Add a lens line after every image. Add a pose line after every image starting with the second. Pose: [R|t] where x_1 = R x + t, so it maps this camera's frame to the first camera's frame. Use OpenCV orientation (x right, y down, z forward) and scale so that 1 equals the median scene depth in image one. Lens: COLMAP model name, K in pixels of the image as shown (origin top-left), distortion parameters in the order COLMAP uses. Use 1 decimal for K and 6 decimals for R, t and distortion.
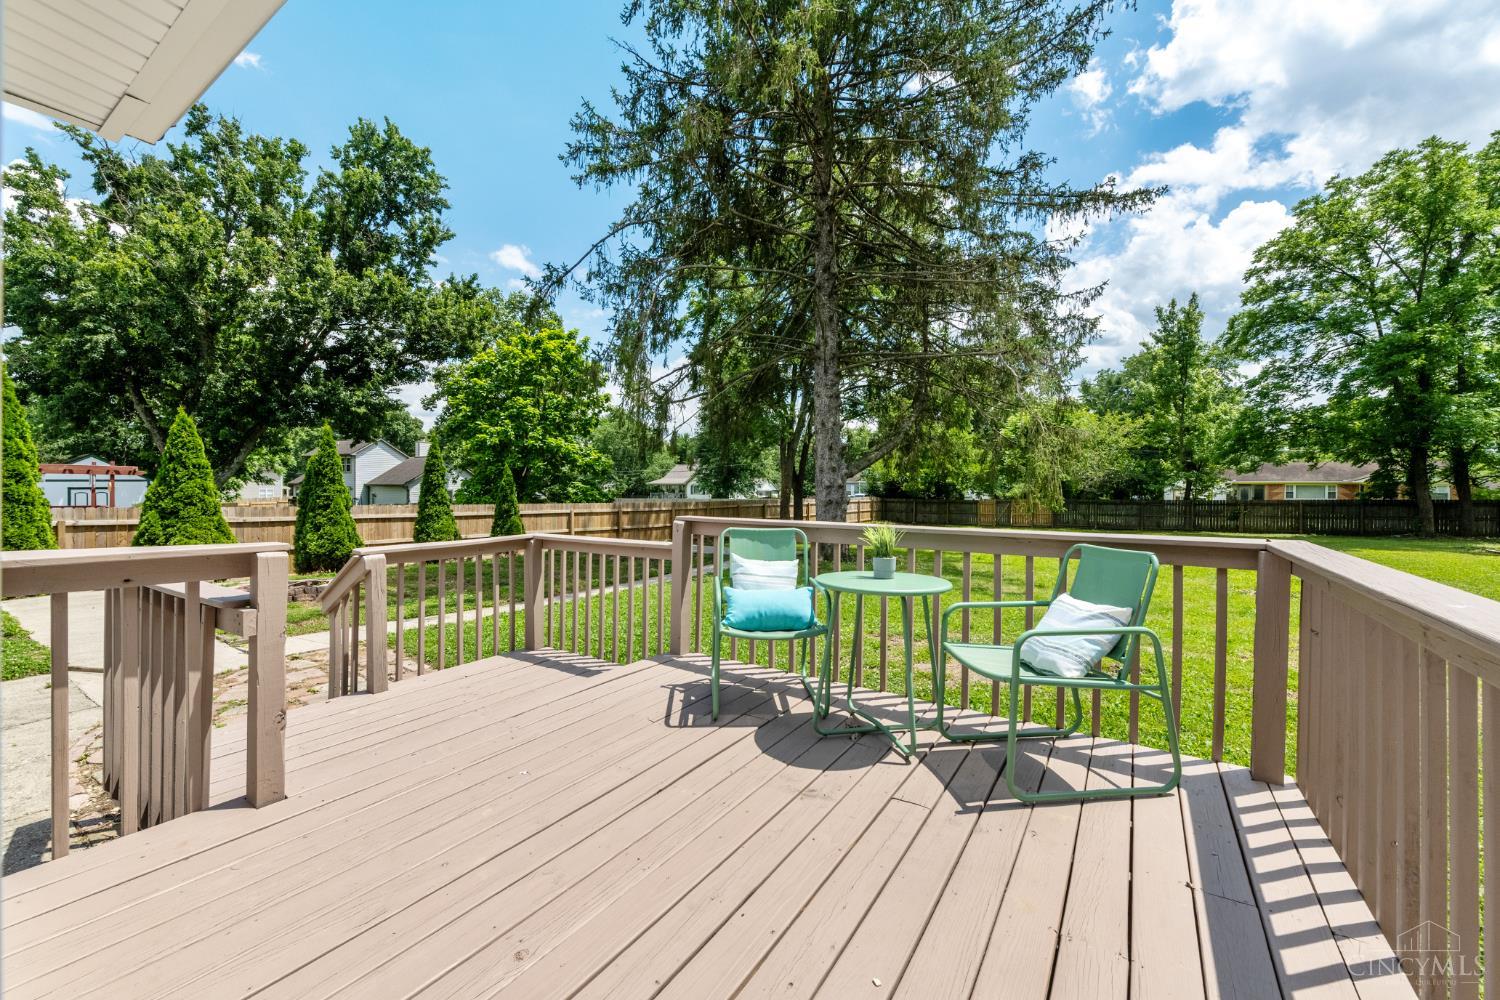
lens RADIAL K [[600.6, 0, 747.8], [0, 600.6, 498.3], [0, 0, 1]] dist [-0.001582, -0.000142]
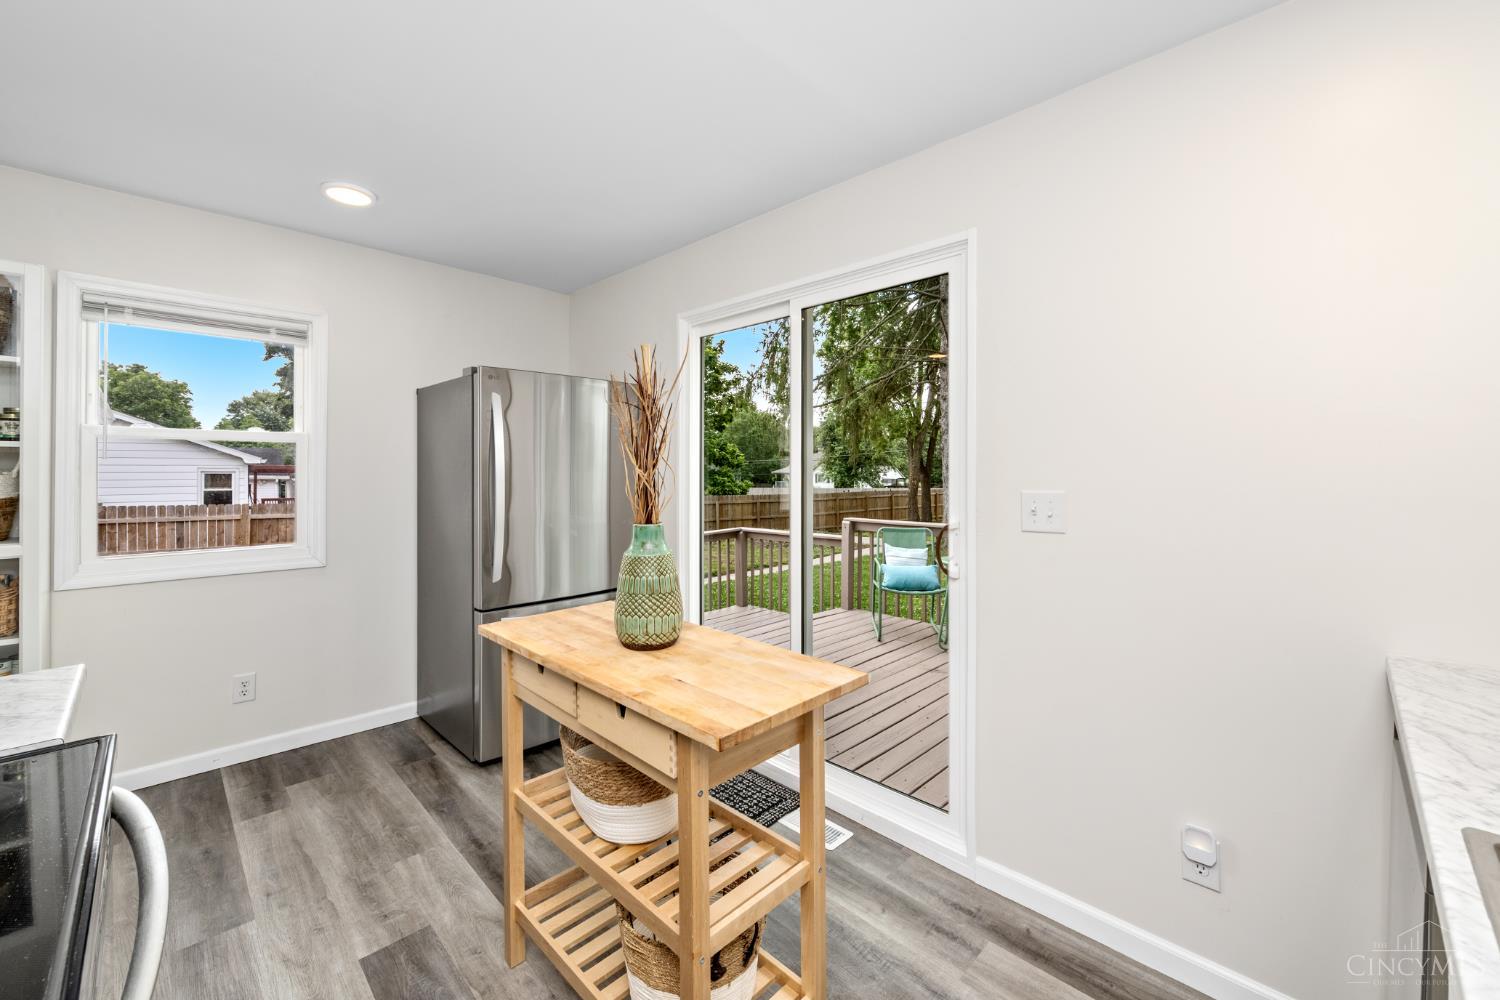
lens RADIAL K [[600.6, 0, 762.1], [0, 600.6, 468.6], [0, 0, 1]] dist [-0.001582, -0.000142]
pose [[0.983356, -0.009231, -0.181453, -0.012839], [0.003637, 0.999508, -0.031138, -0.013649], [0.181651, 0.029959, 0.982907, -0.149747]]
